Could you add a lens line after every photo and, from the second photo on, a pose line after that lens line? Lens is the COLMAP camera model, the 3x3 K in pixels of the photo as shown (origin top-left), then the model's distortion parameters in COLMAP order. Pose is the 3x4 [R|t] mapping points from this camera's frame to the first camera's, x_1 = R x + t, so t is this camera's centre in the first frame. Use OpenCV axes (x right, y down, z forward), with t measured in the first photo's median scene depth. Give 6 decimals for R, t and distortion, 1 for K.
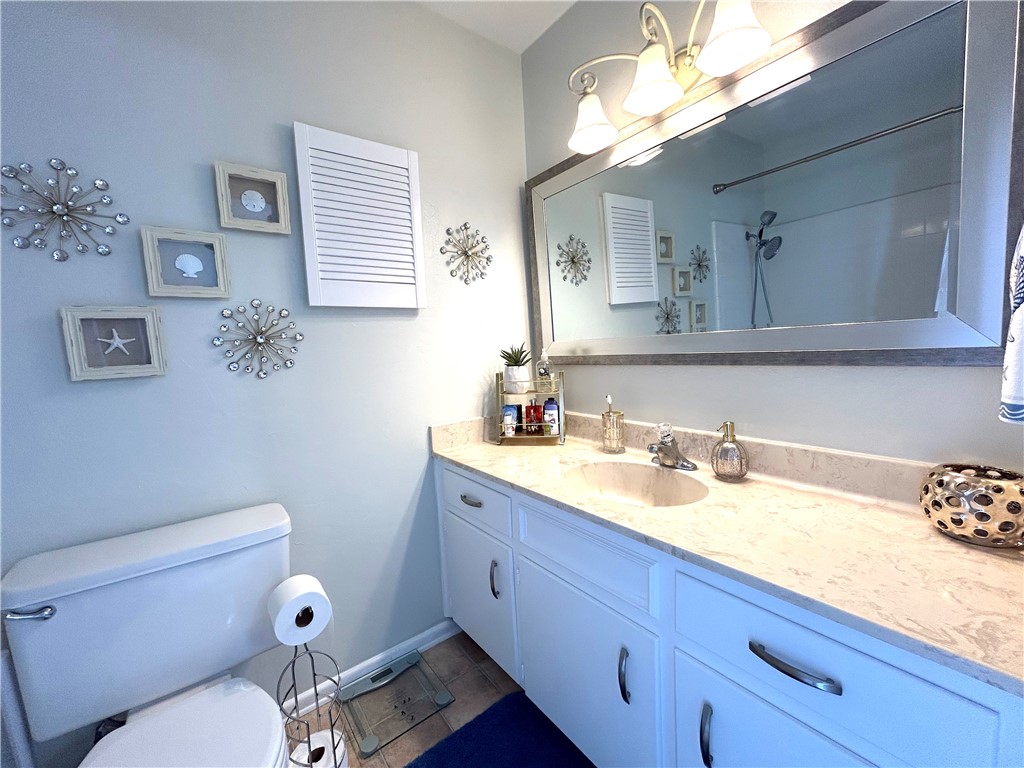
lens RADIAL K [[415.3, 0, 507.2], [0, 415.3, 383.9], [0, 0, 1]] dist [-0.002534, -0.000279]
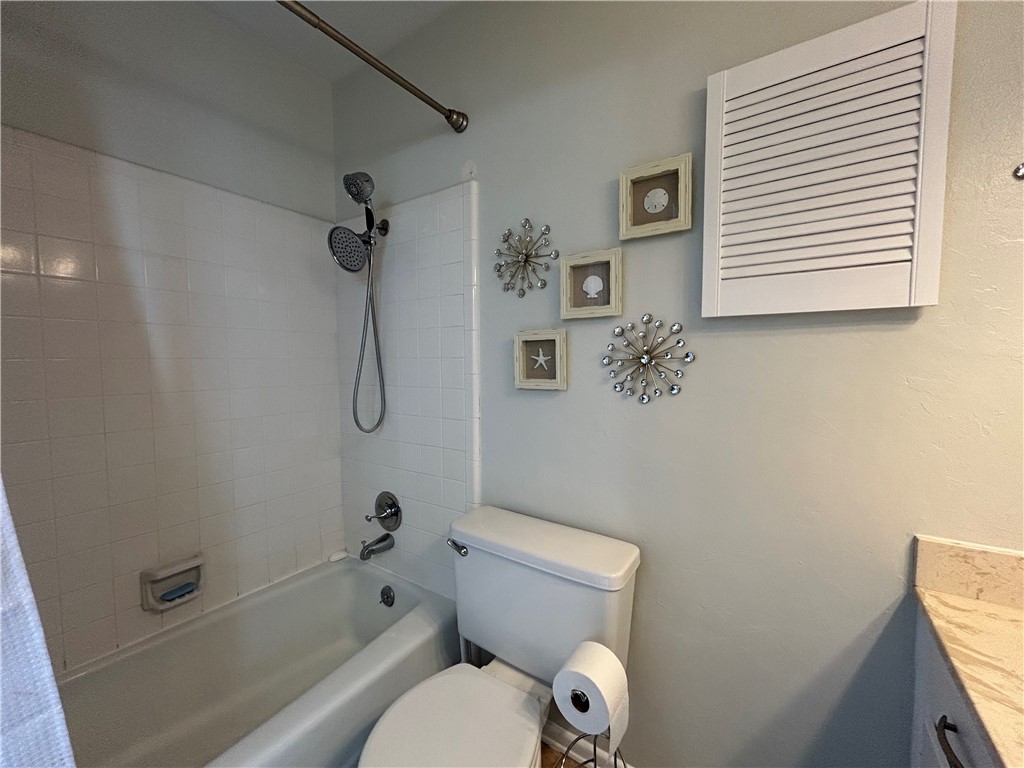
lens RADIAL K [[415.3, 0, 510.4], [0, 415.3, 382.8], [0, 0, 1]] dist [-0.002534, -0.000279]
pose [[0.311021, 0.103725, -0.944726, 0.159067], [-0.092849, 0.992588, 0.078412, -0.105081], [0.945857, 0.063330, 0.318346, 0.471330]]
